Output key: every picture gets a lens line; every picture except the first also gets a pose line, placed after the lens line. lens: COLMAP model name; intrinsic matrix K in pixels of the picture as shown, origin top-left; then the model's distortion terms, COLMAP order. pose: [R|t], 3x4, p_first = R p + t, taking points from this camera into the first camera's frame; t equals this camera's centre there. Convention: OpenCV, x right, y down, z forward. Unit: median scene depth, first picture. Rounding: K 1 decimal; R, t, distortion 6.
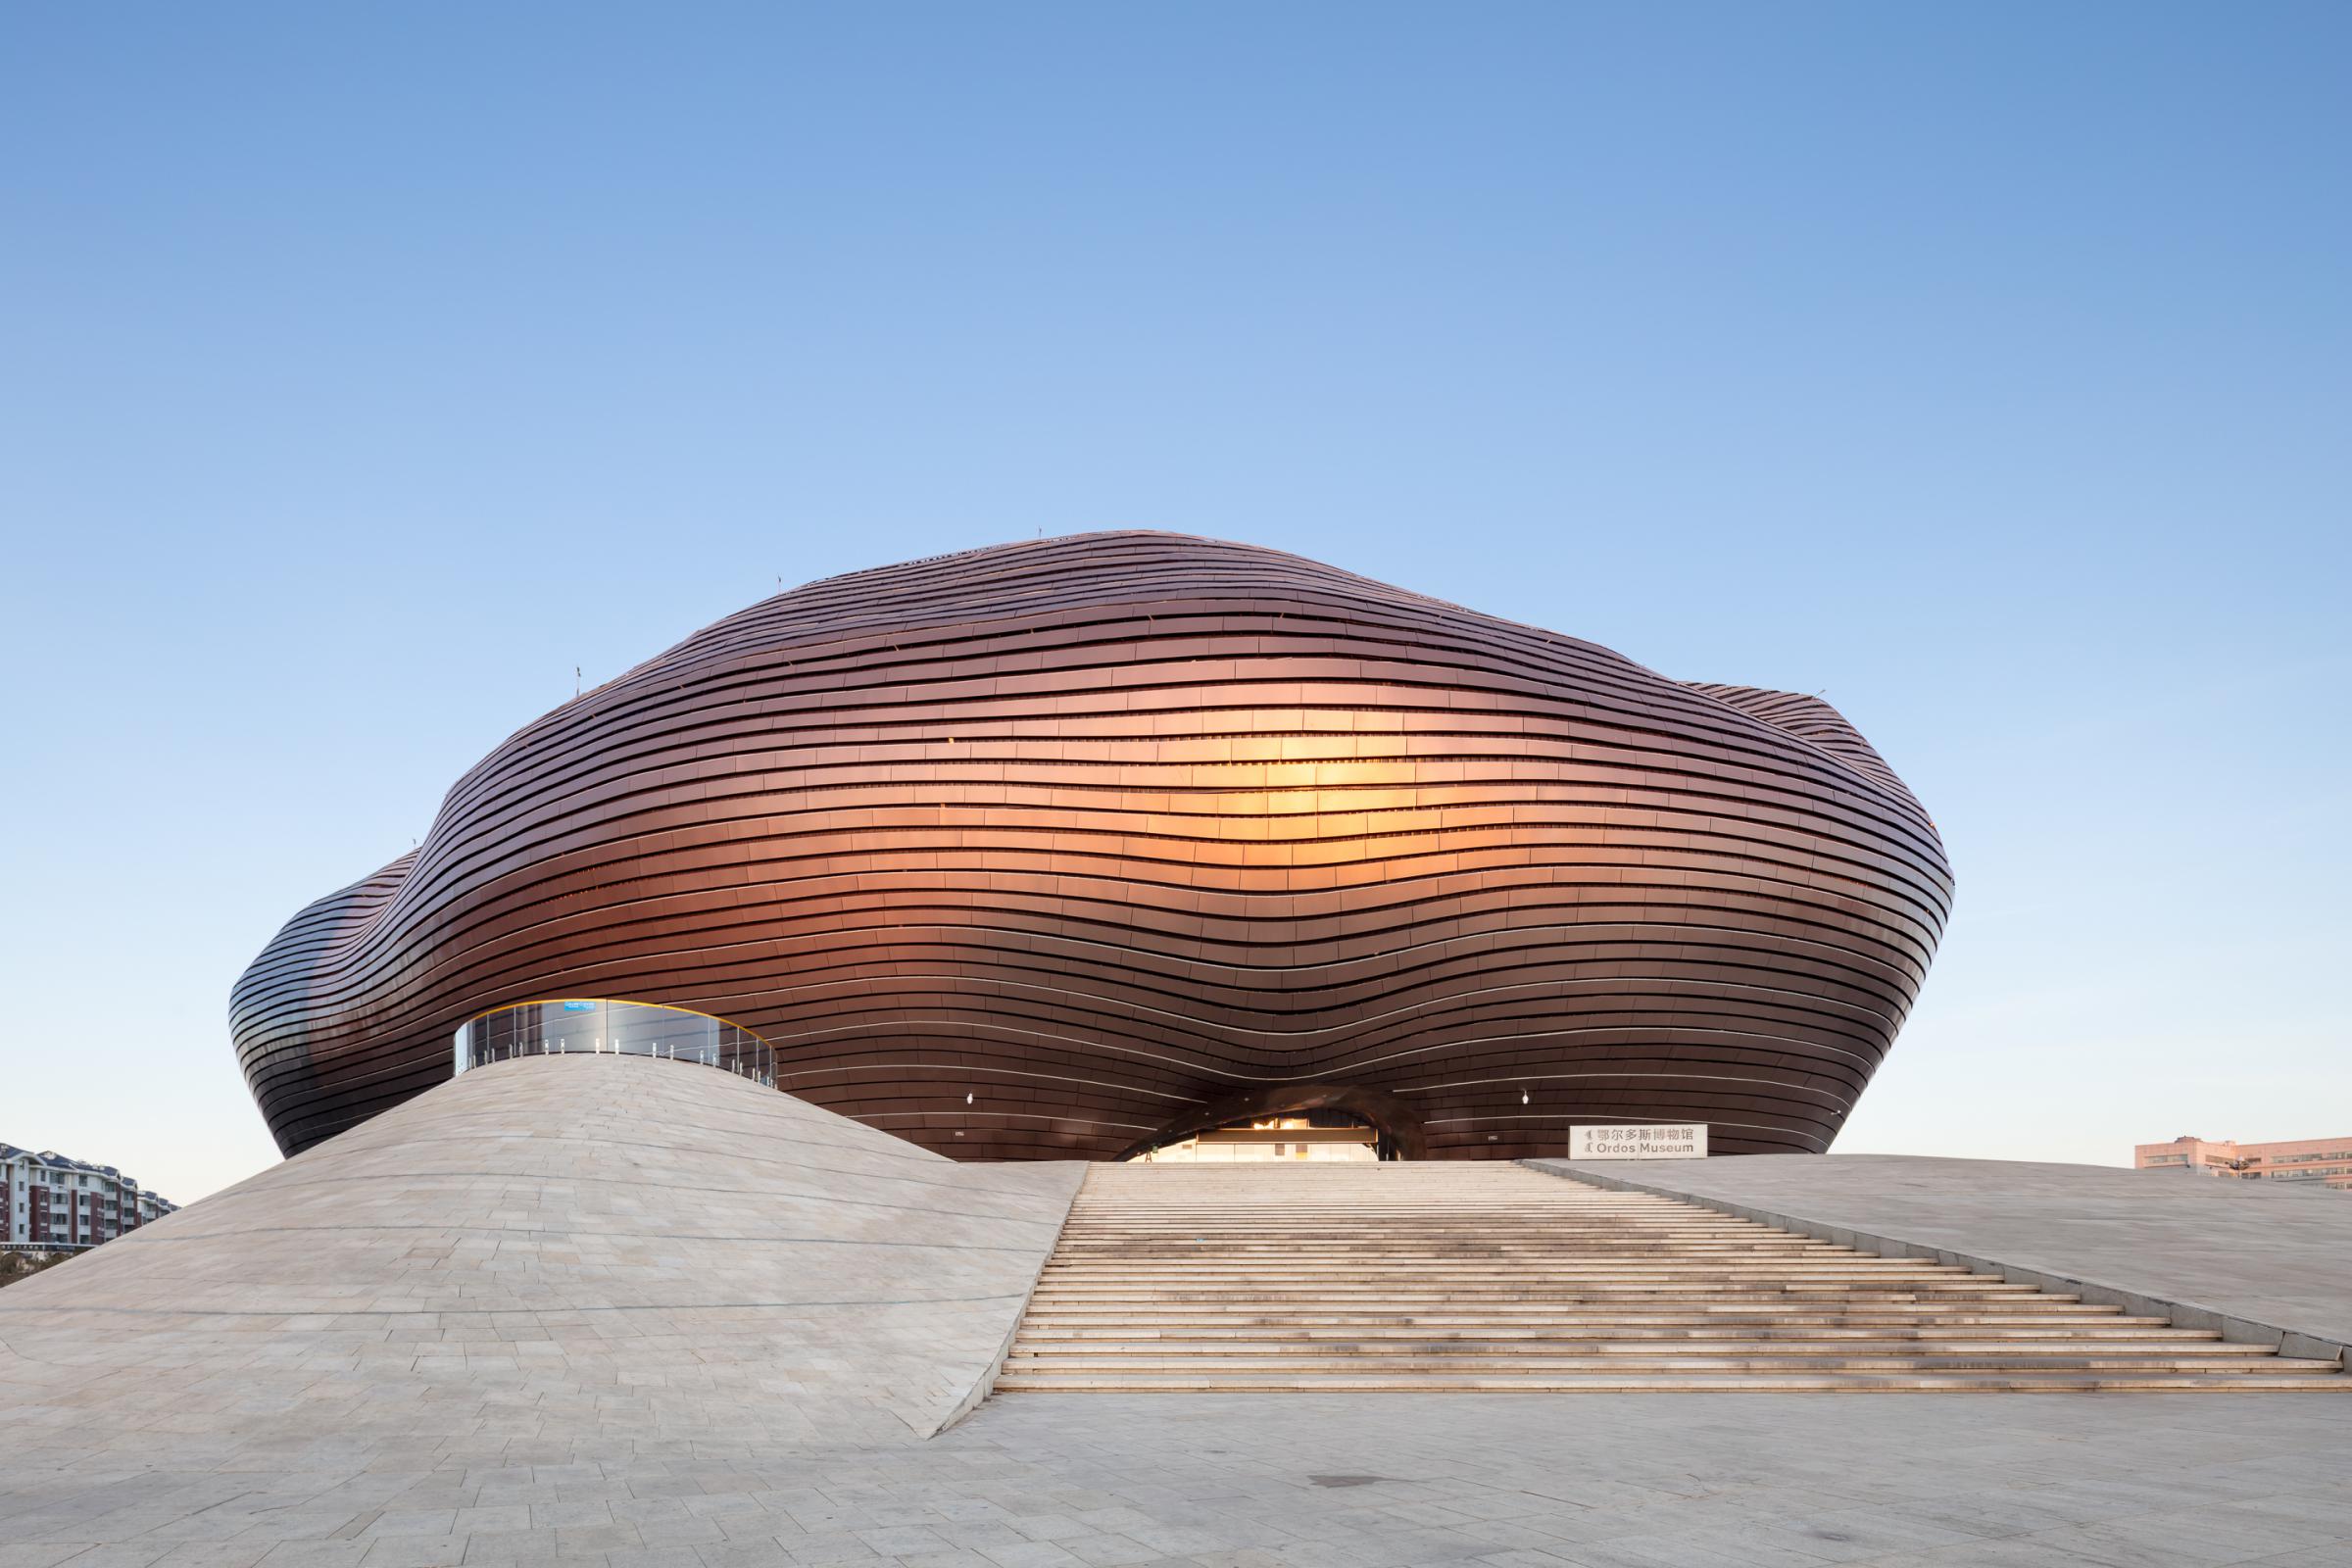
lens RADIAL K [[1994.5, 0, 1010.0], [0, 1994.5, 1300.3], [0, 0, 1]] dist [0.003811, -0.007733]
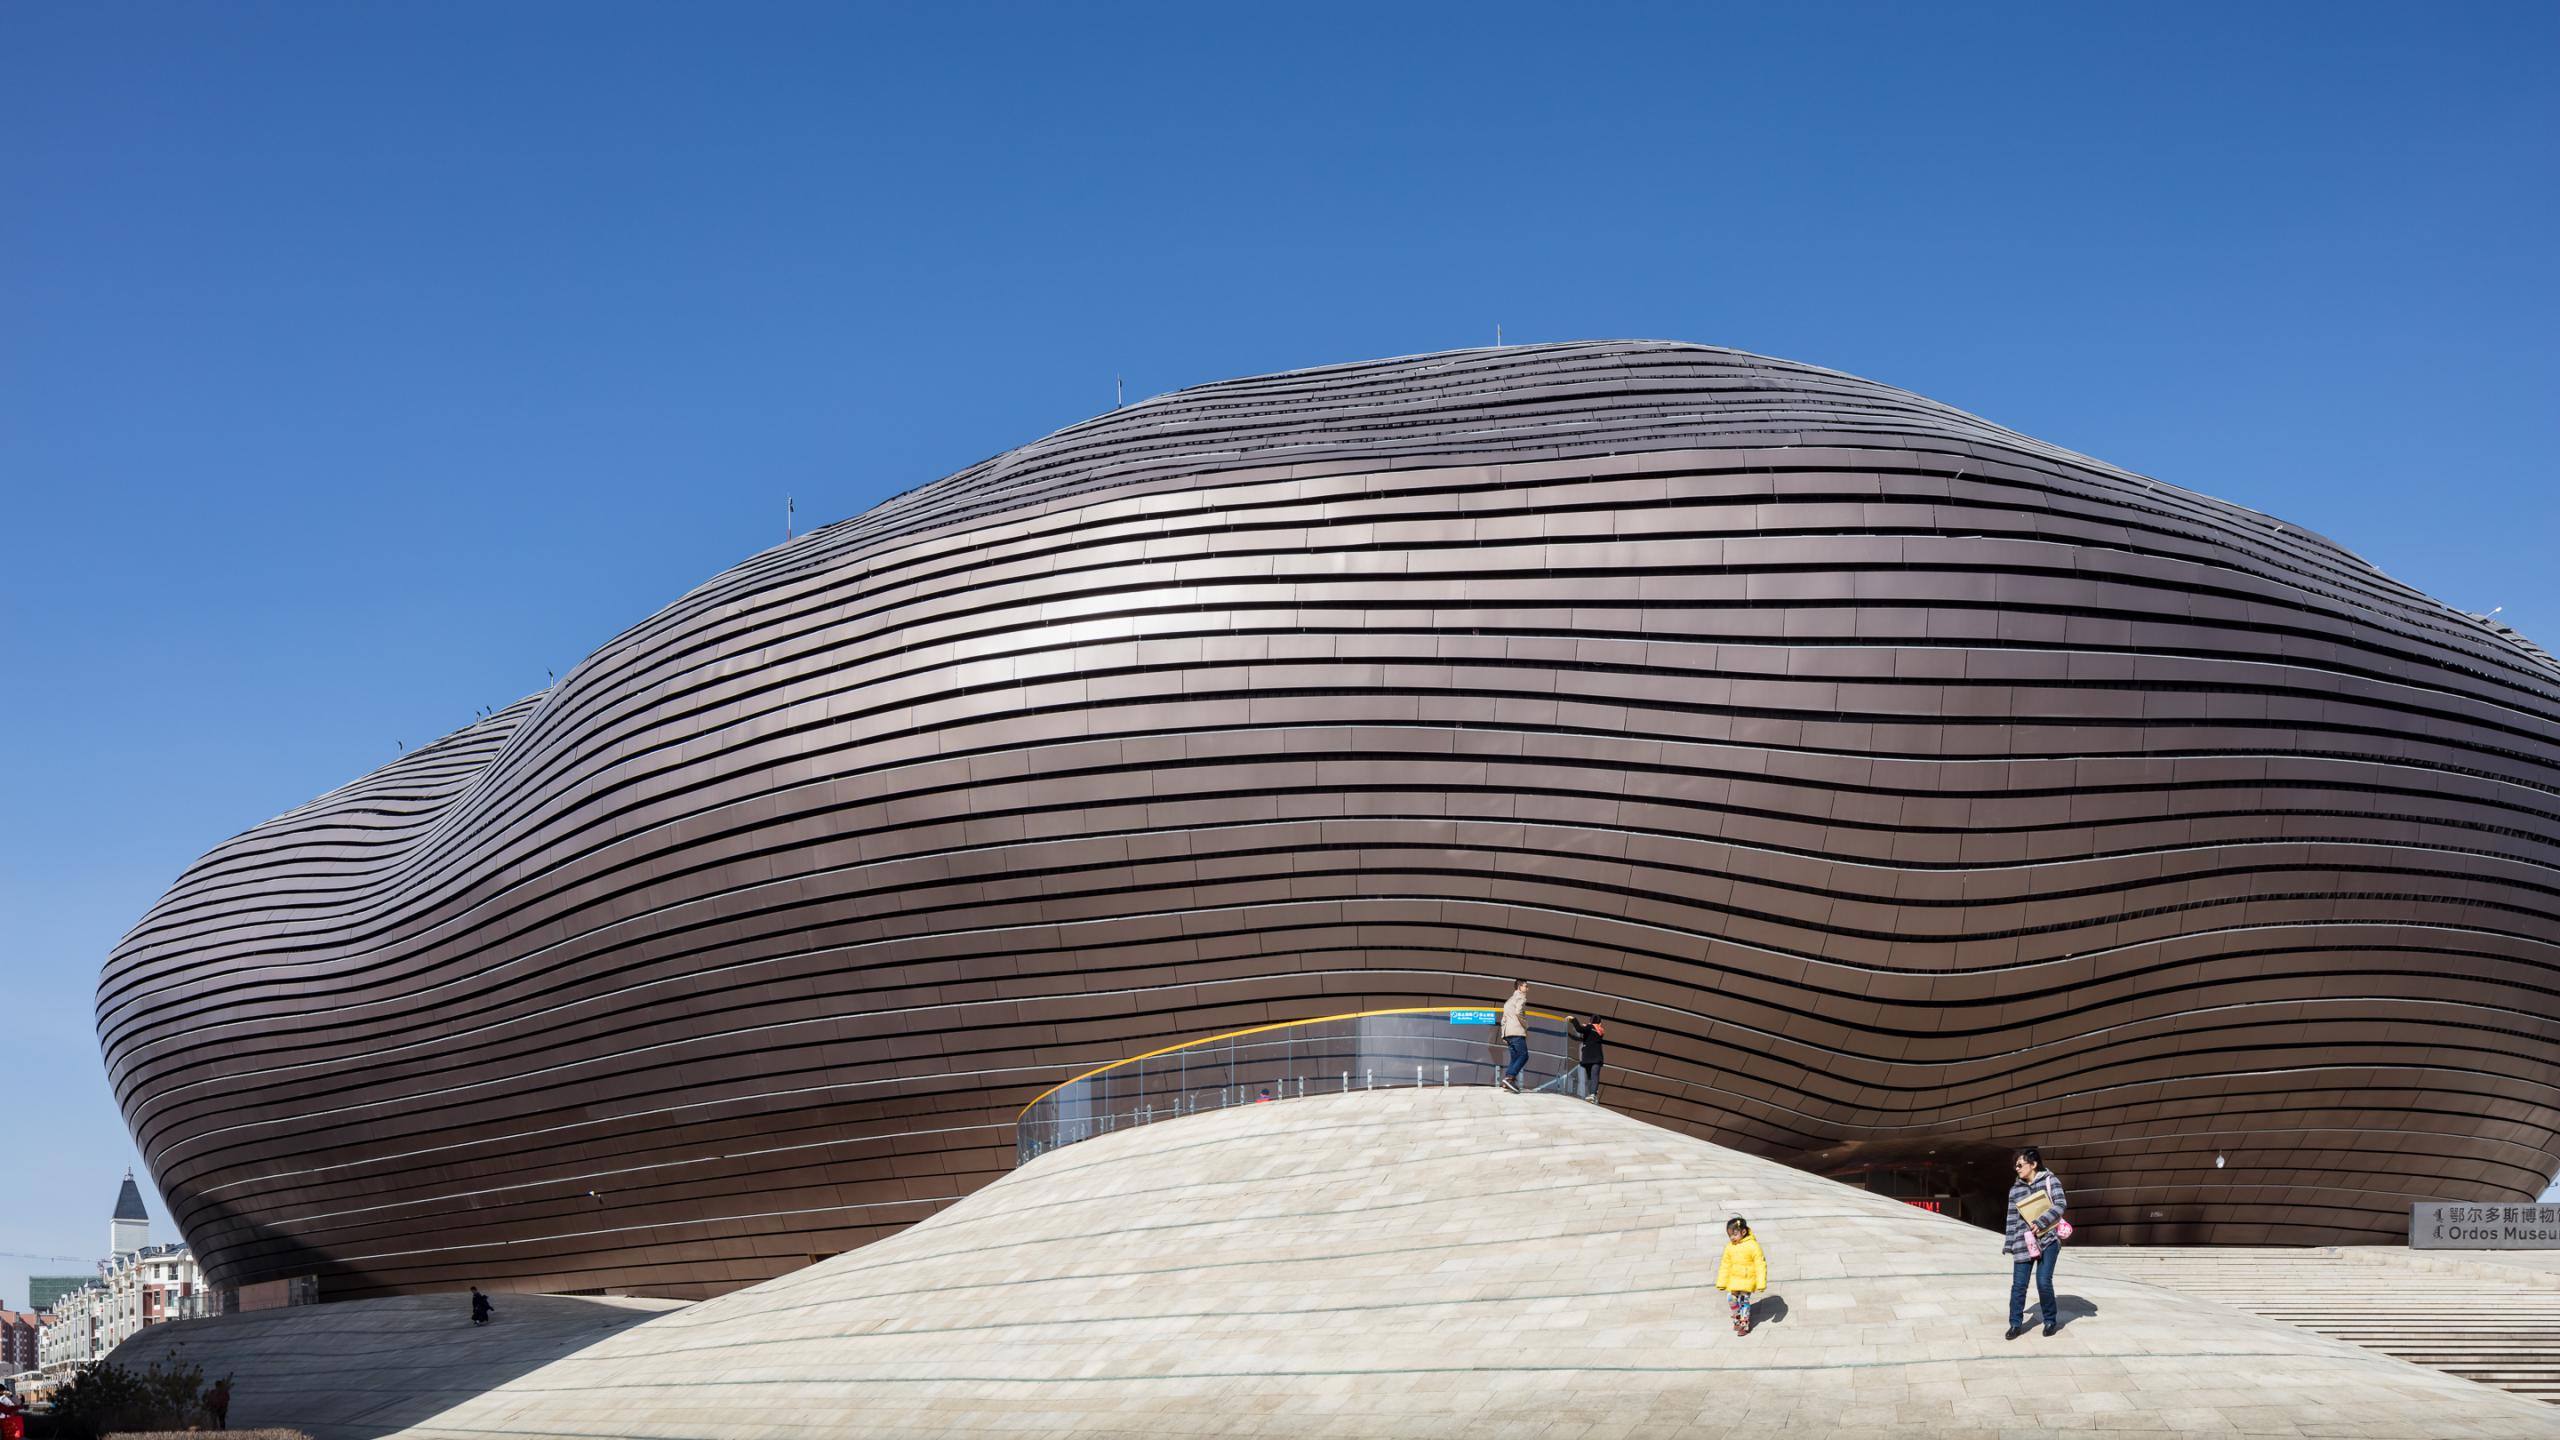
lens RADIAL K [[2922.1, 0, 1104.0], [0, 2922.1, 1457.4], [0, 0, 1]] dist [-0.037205, 0.021091]
pose [[0.990896, -0.001396, 0.134625, -0.293846], [0.000280, 0.999966, 0.008302, -0.003106], [-0.134632, -0.008188, 0.990862, 0.015454]]
